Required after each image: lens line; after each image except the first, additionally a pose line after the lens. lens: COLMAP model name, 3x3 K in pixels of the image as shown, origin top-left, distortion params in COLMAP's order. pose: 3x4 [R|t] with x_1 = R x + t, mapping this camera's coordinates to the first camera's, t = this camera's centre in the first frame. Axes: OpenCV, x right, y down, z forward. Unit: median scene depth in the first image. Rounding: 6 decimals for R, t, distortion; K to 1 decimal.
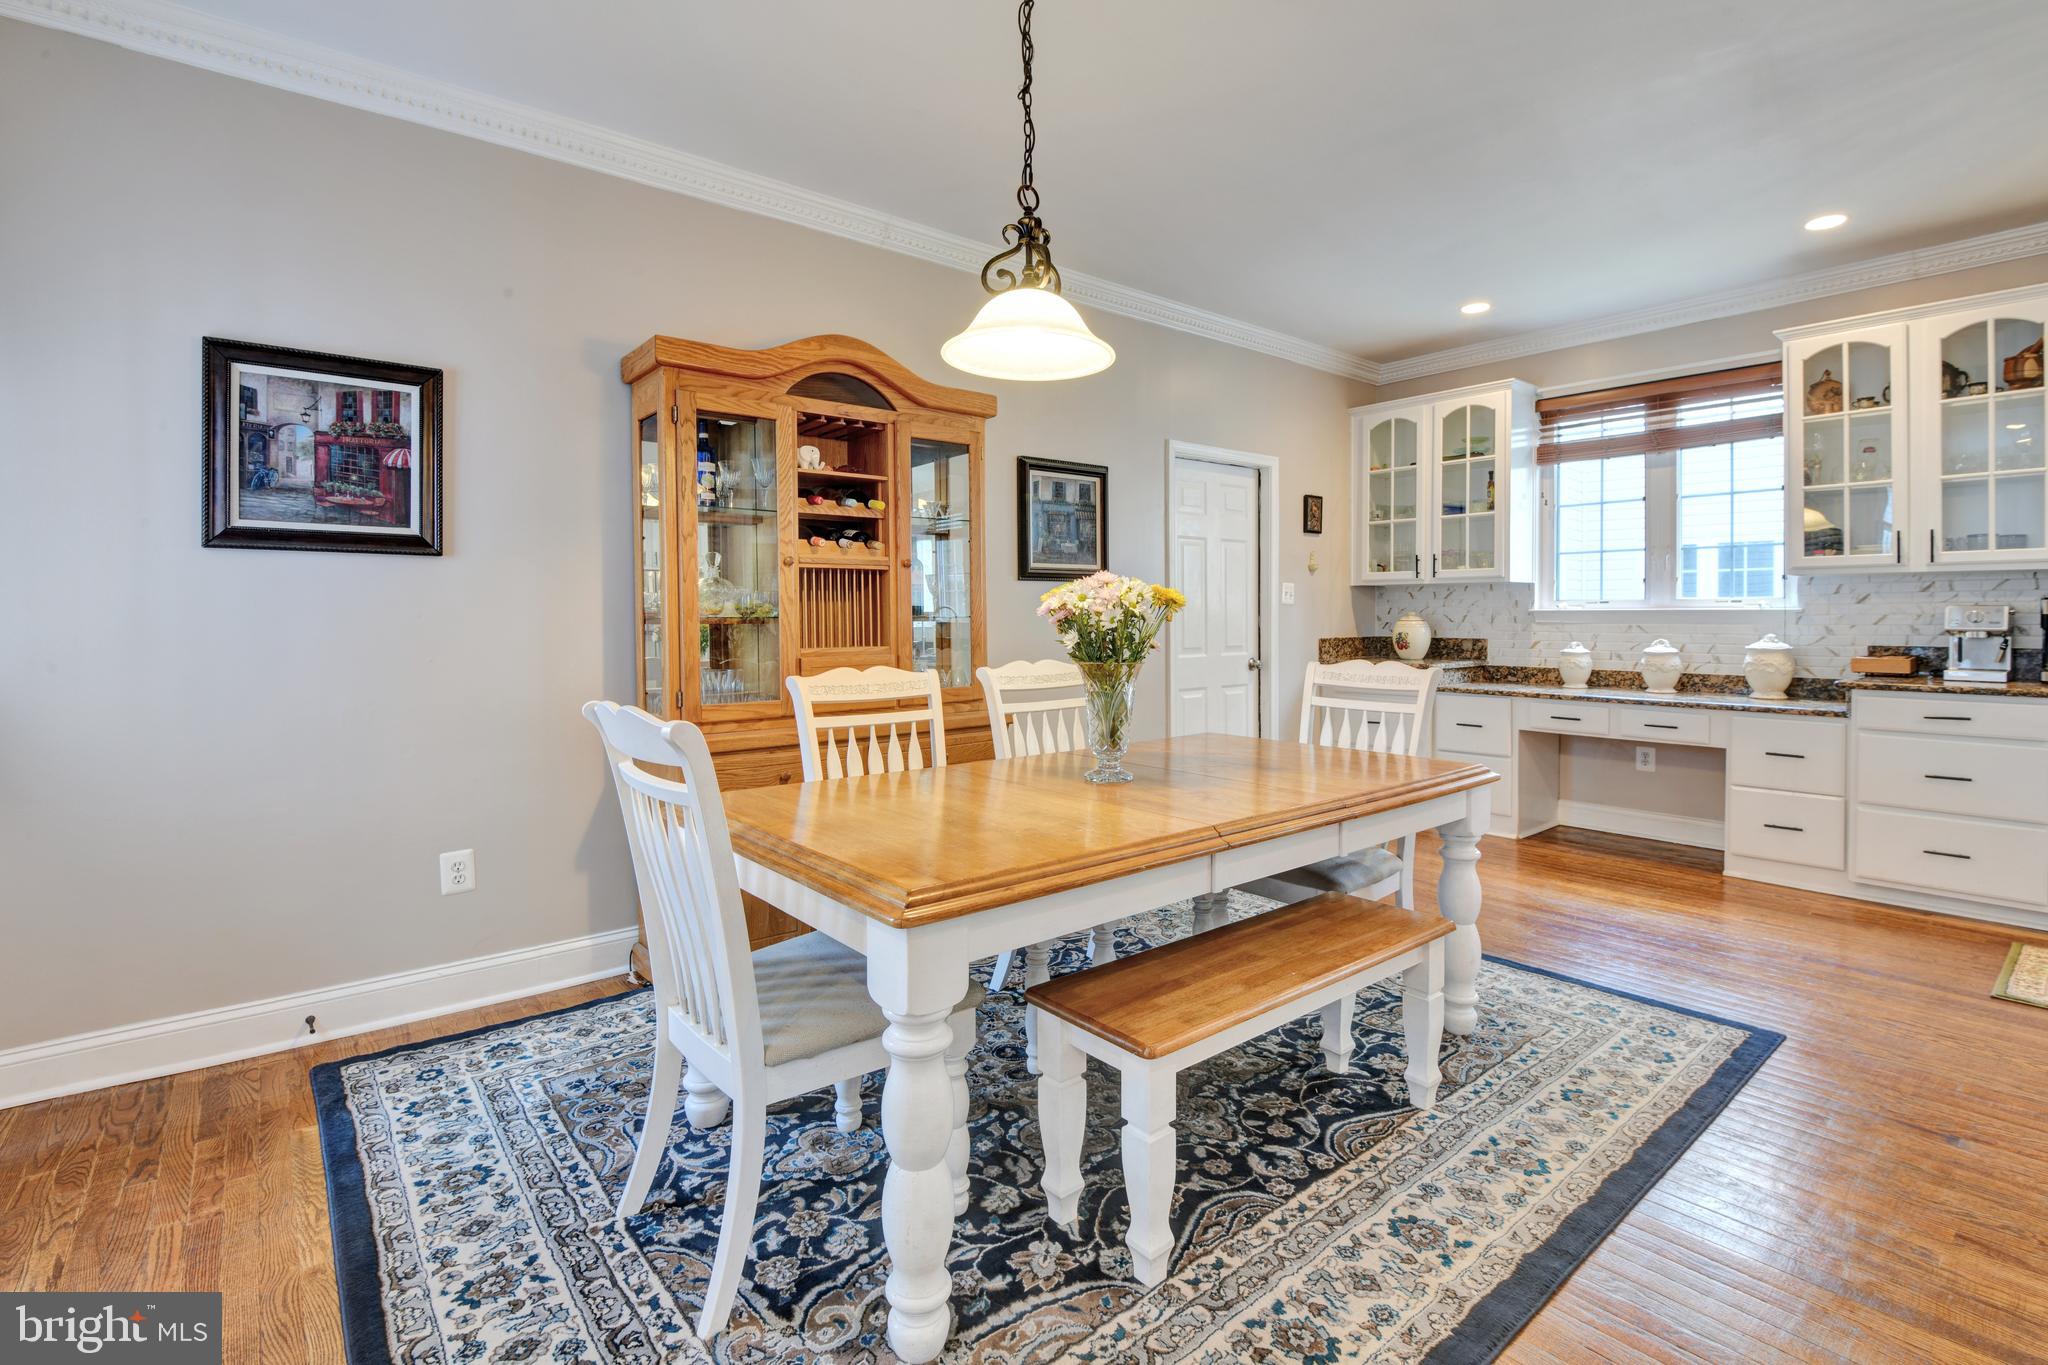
lens RADIAL K [[938.3, 0, 1024.6], [0, 938.3, 639.1], [0, 0, 1]] dist [-0.018674, -0.000786]
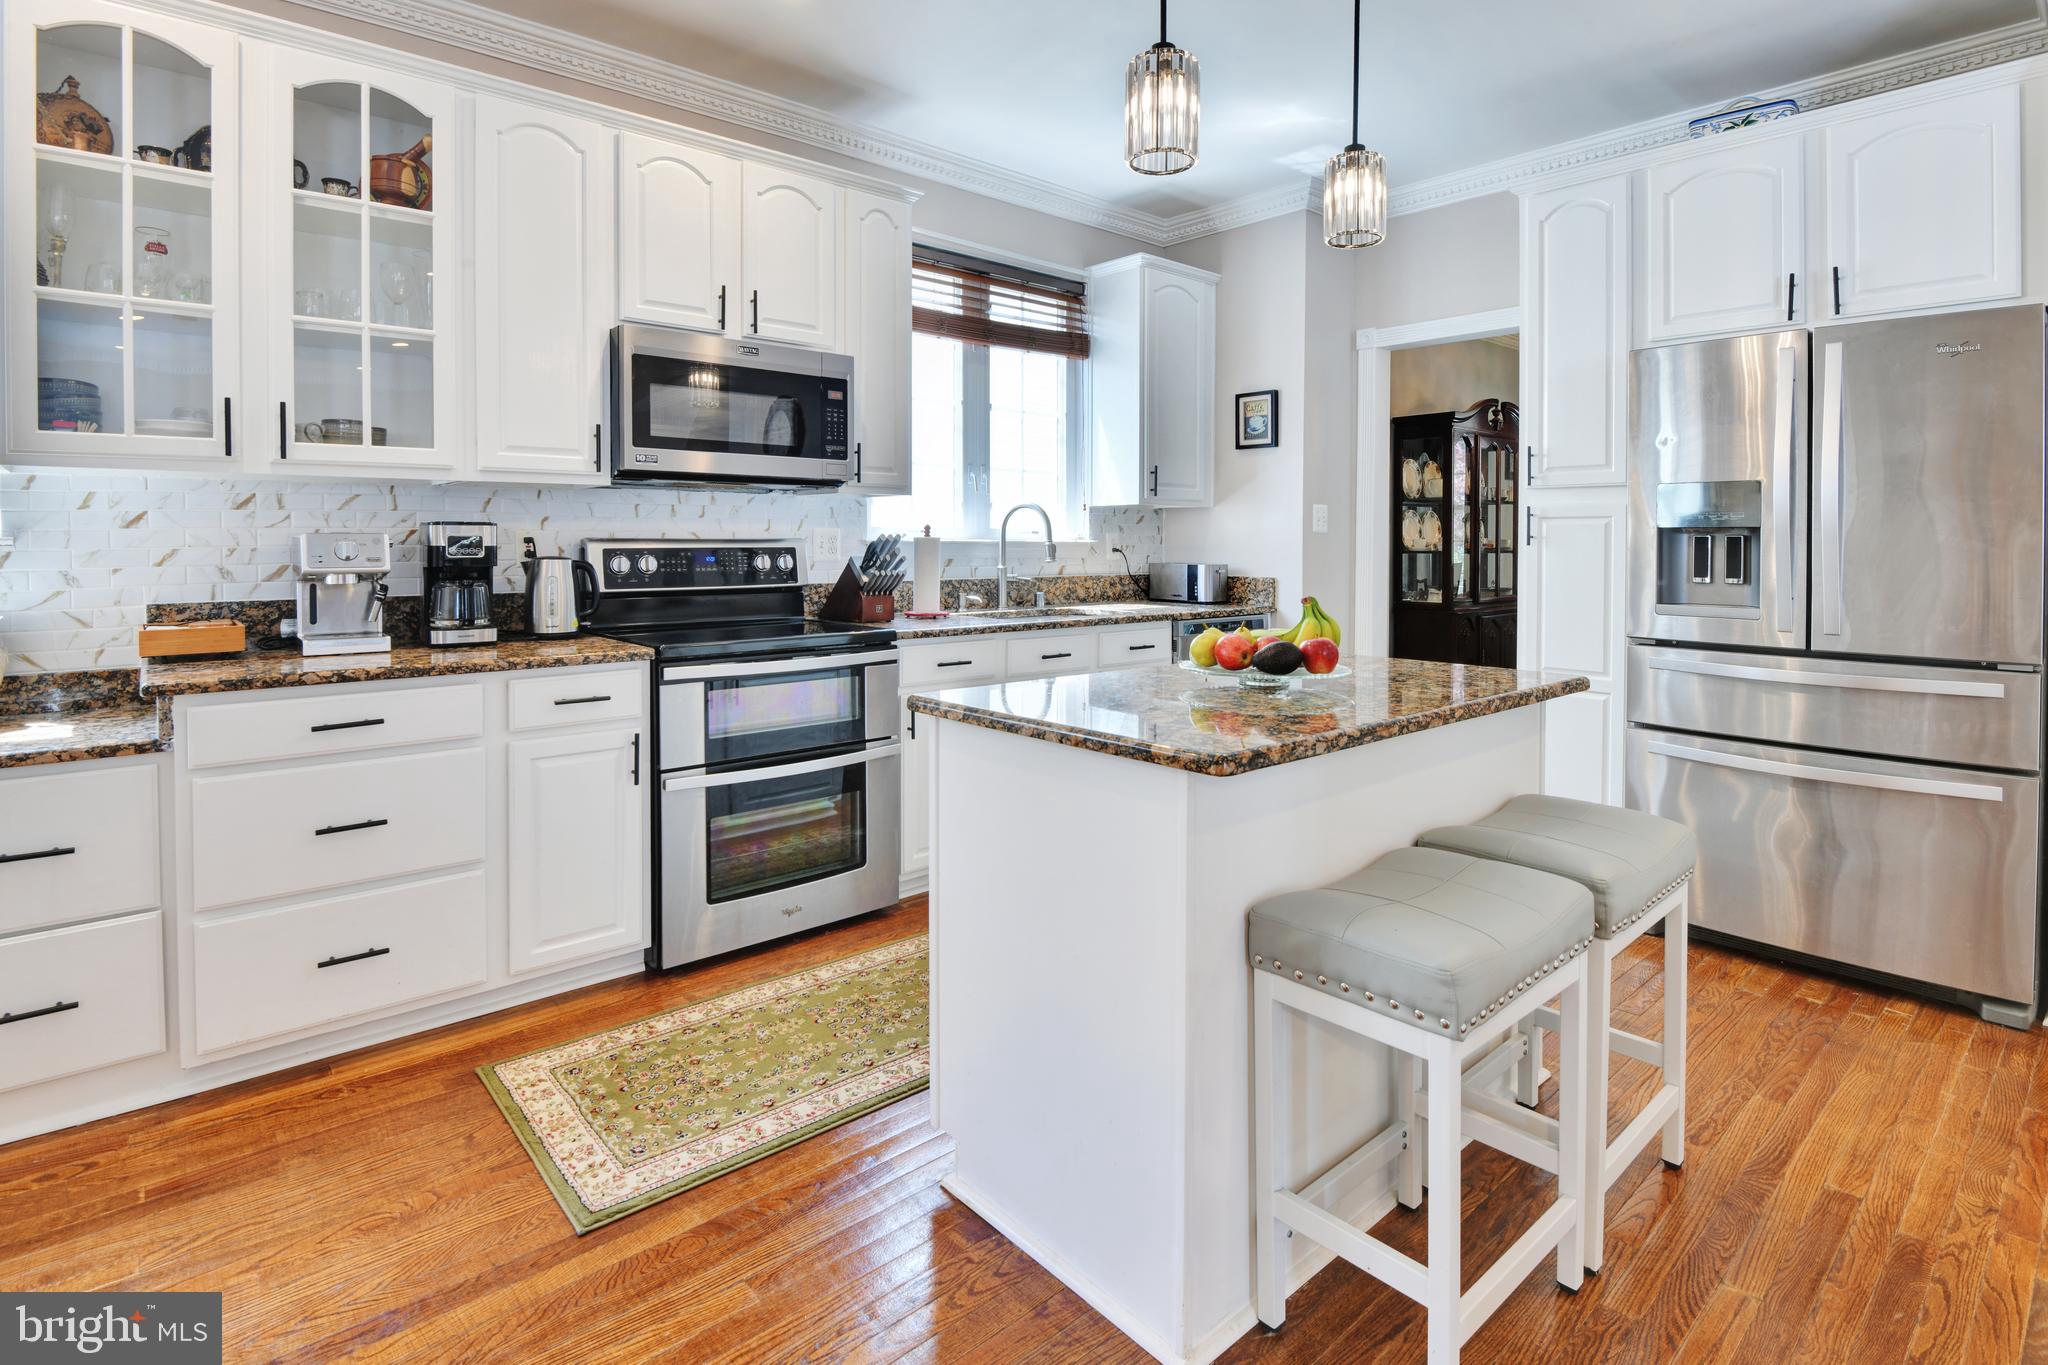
lens RADIAL K [[1018.0, 0, 989.3], [0, 1018.0, 545.8], [0, 0, 1]] dist [-0.004401, -0.000727]
pose [[-0.011862, 0.001124, 0.999929, 0.322023], [0.028147, 0.999603, -0.000790, -0.014594], [-0.999533, 0.028135, -0.011889, 0.542128]]
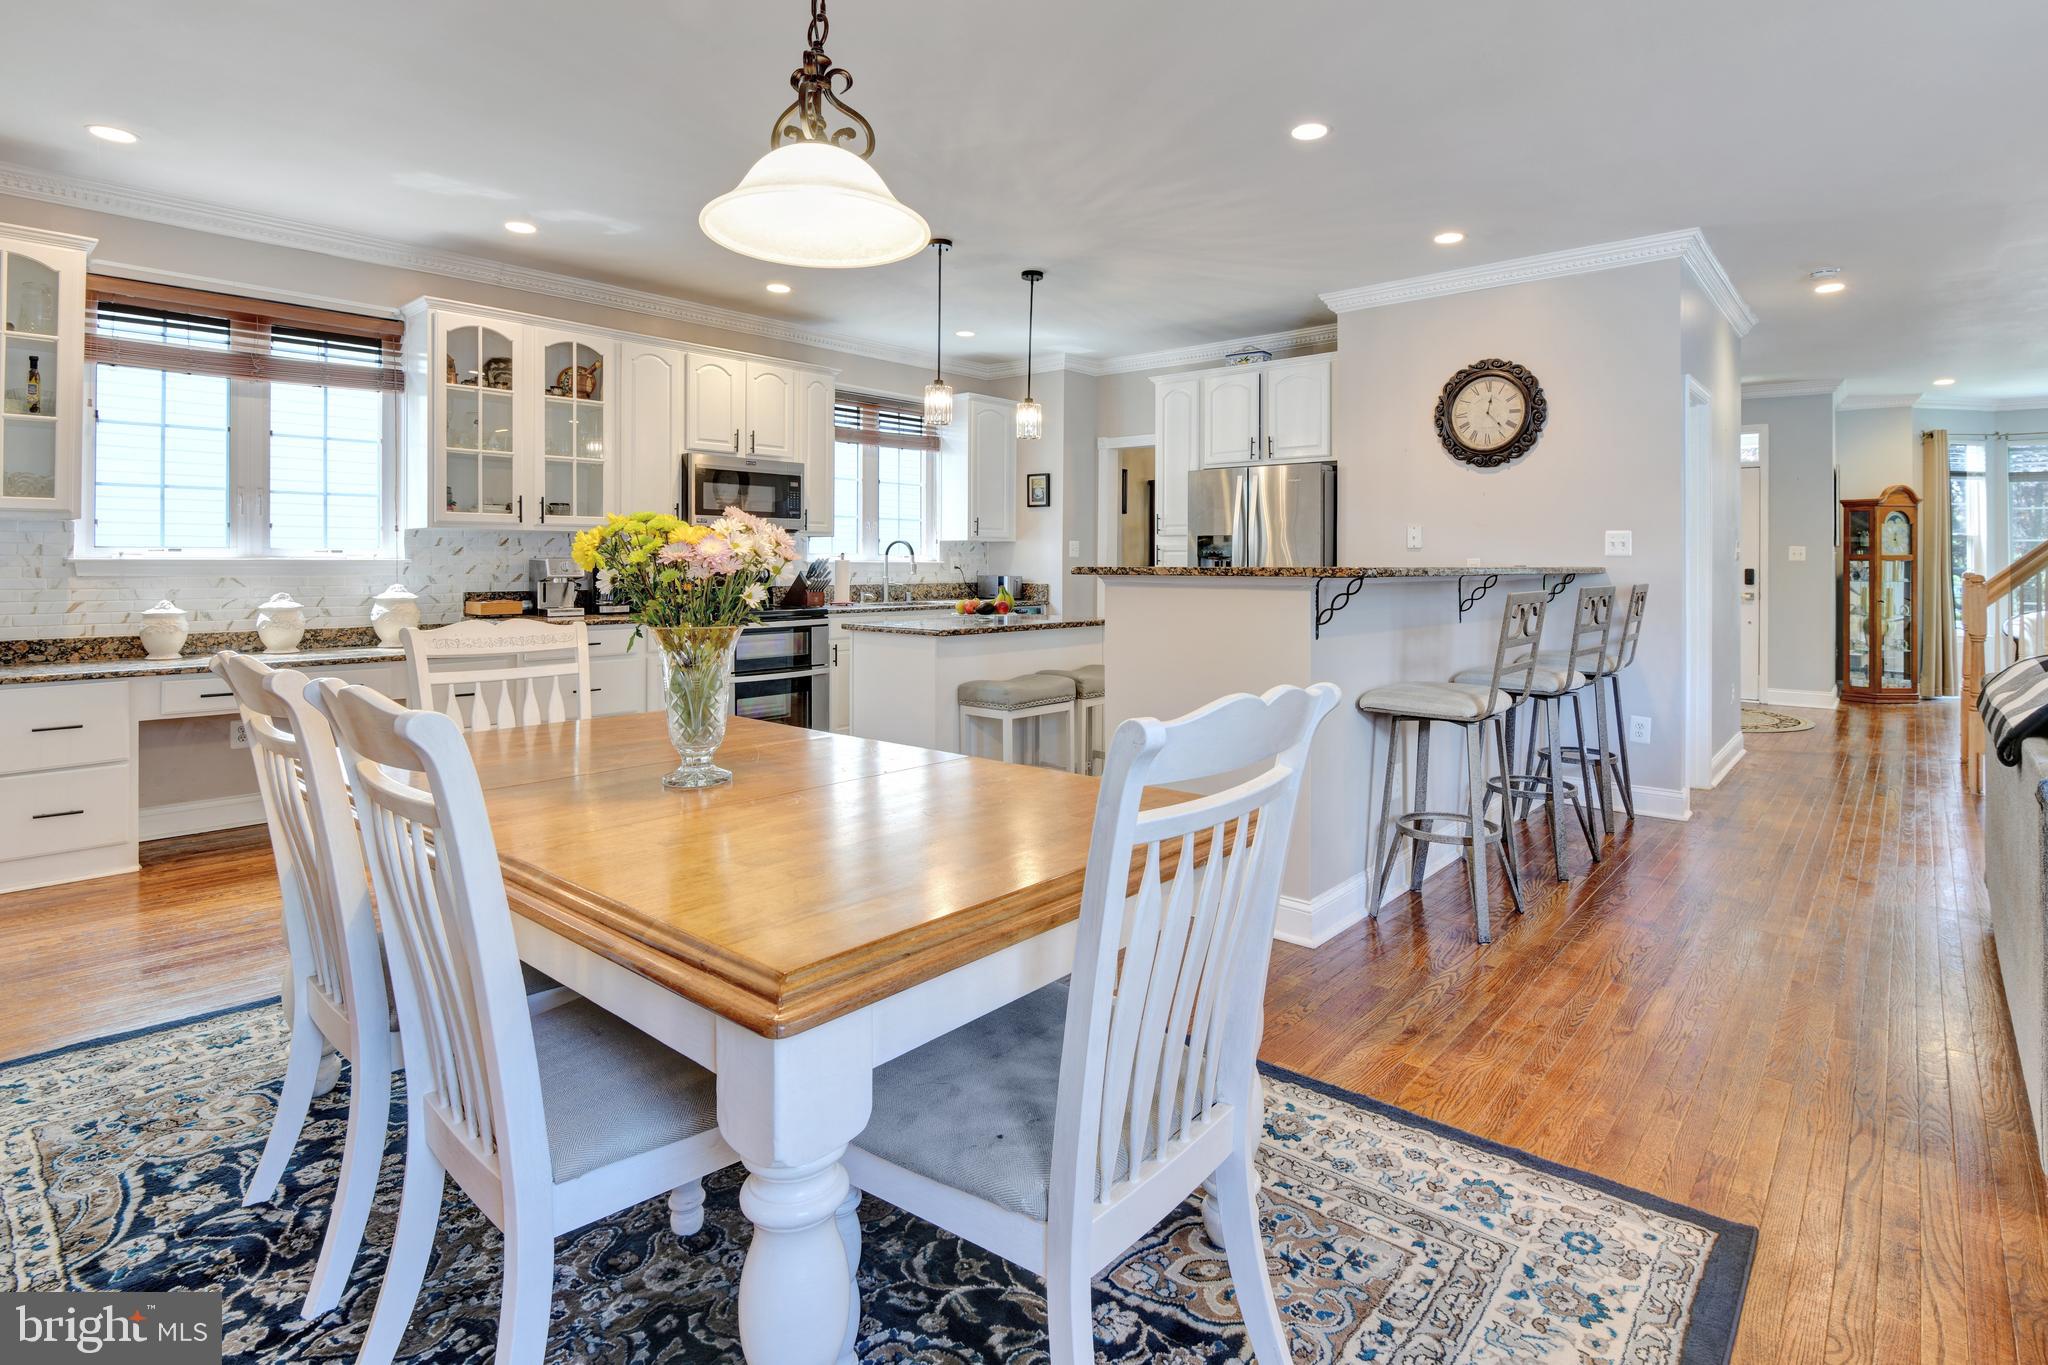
lens RADIAL K [[1005.6, 0, 1034.3], [0, 1005.6, 610.2], [0, 0, 1]] dist [-0.000686, -0.000162]
pose [[-0.166789, -0.042040, 0.985096, -0.479557], [0.027106, 0.998518, 0.047202, -0.011558], [-0.985620, 0.034574, -0.165403, 0.554859]]
